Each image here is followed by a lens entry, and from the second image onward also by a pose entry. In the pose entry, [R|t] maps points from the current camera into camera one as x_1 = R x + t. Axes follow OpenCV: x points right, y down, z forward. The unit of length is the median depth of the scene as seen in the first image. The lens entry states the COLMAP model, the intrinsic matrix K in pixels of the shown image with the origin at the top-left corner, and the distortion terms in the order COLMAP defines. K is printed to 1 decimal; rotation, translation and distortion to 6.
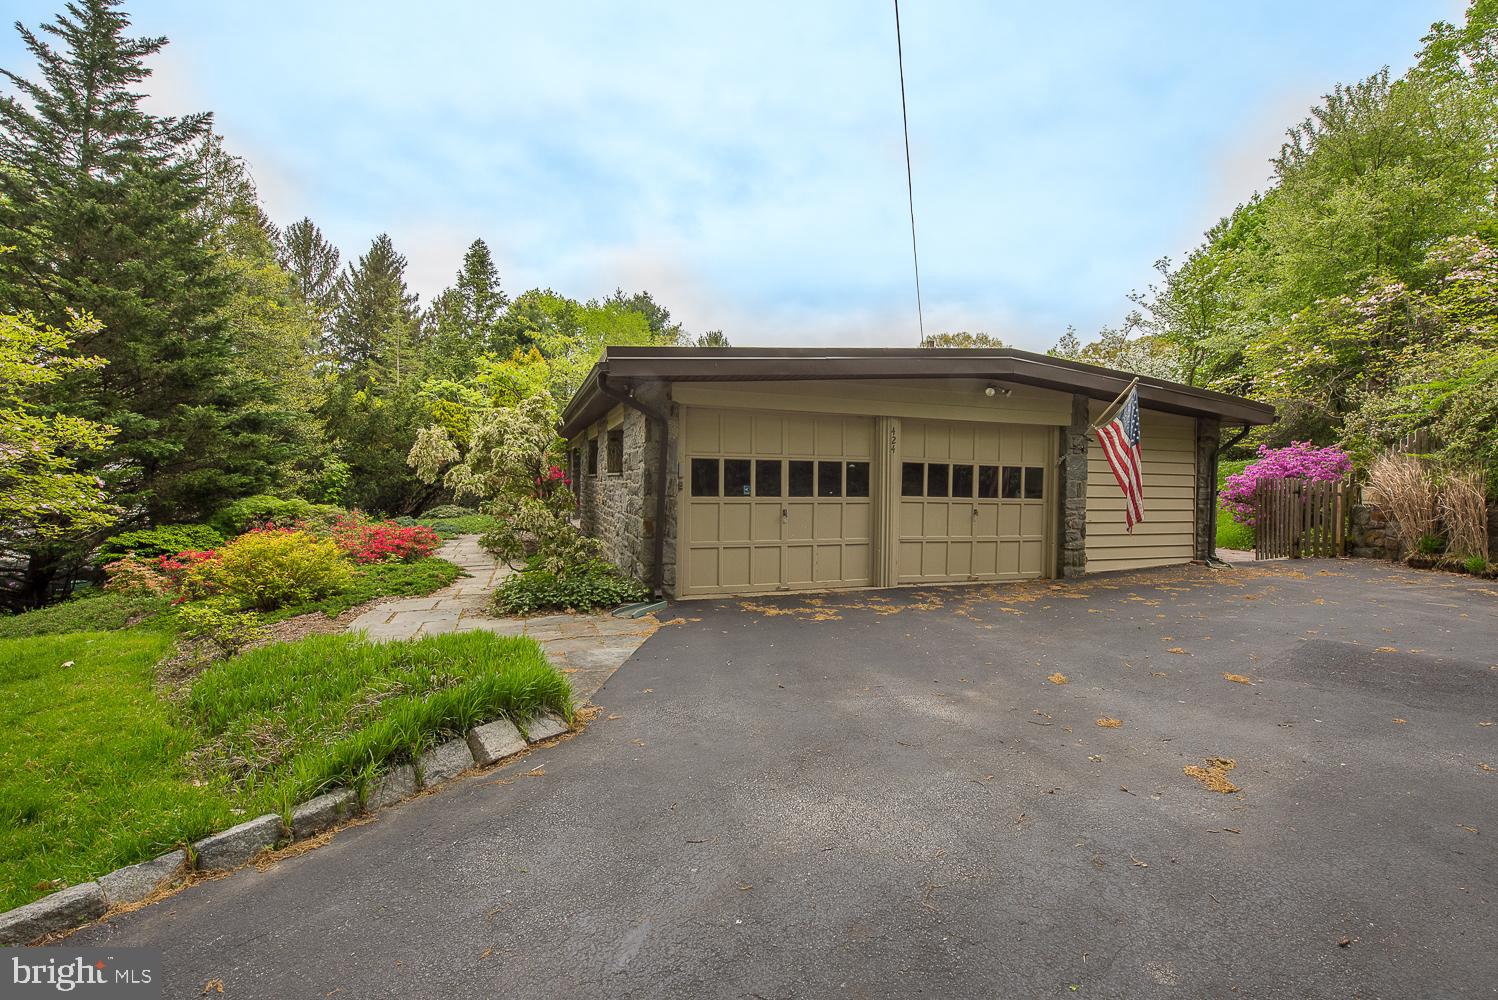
lens RADIAL K [[645.0, 0, 747.4], [0, 645.0, 488.3], [0, 0, 1]] dist [-0.014351, -0.000293]
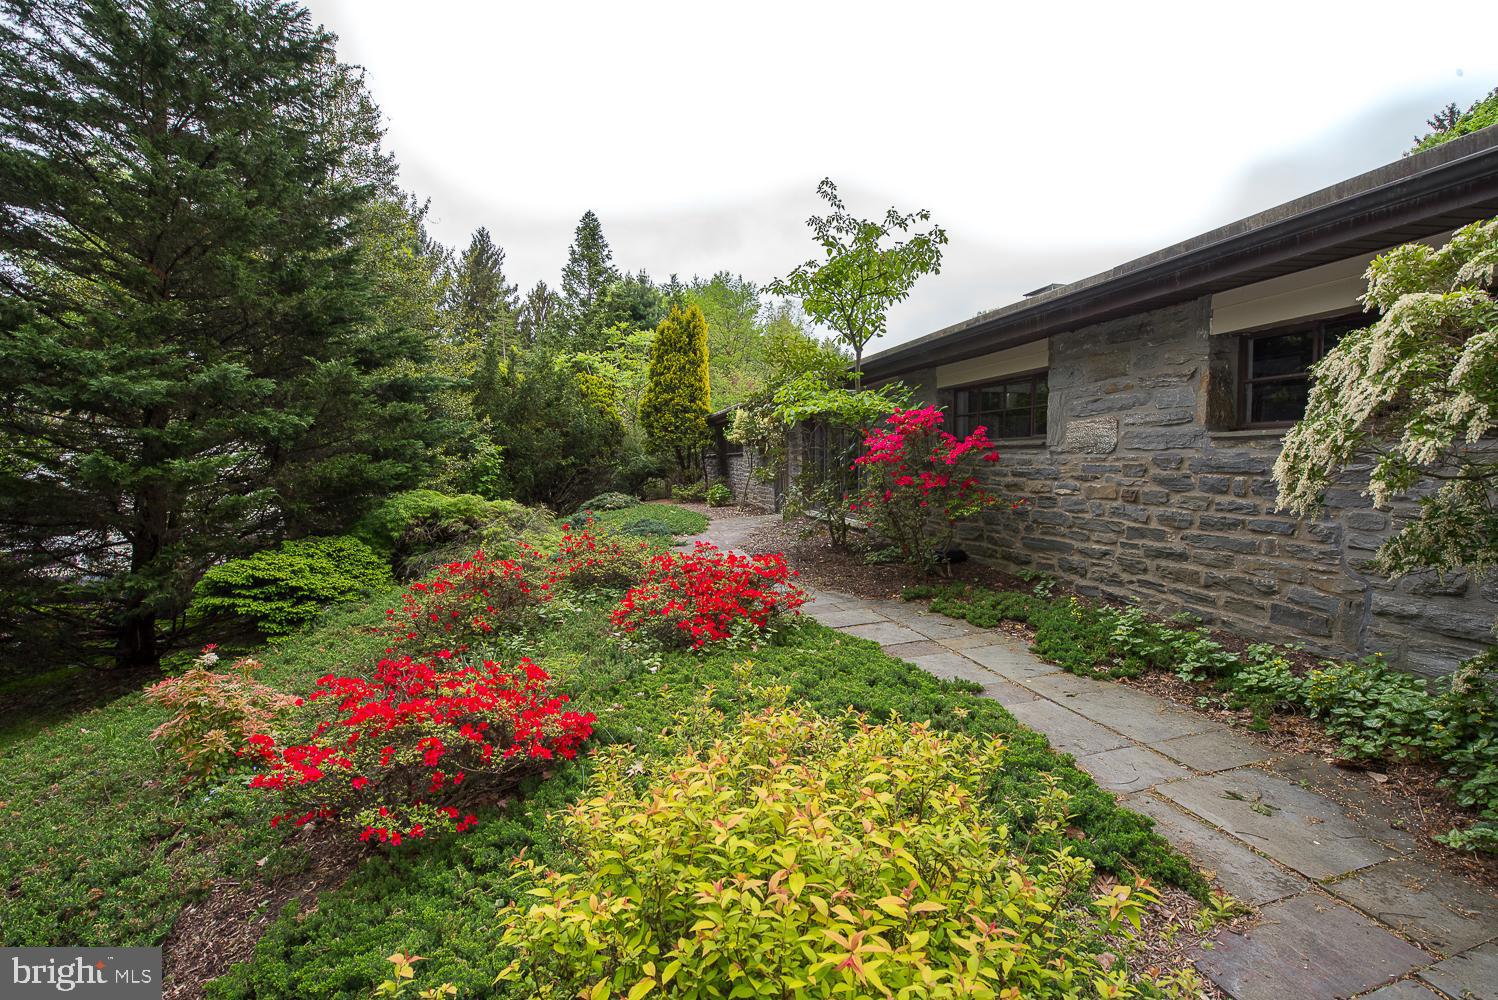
lens RADIAL K [[606.6, 0, 749.0], [0, 606.6, 500.0], [0, 0, 1]] dist [0.000668, -0.005860]
pose [[0.994113, -0.016692, -0.107053, -0.262381], [0.022648, 0.998248, 0.054670, -0.005146], [0.105953, -0.056772, 0.992749, 0.297649]]
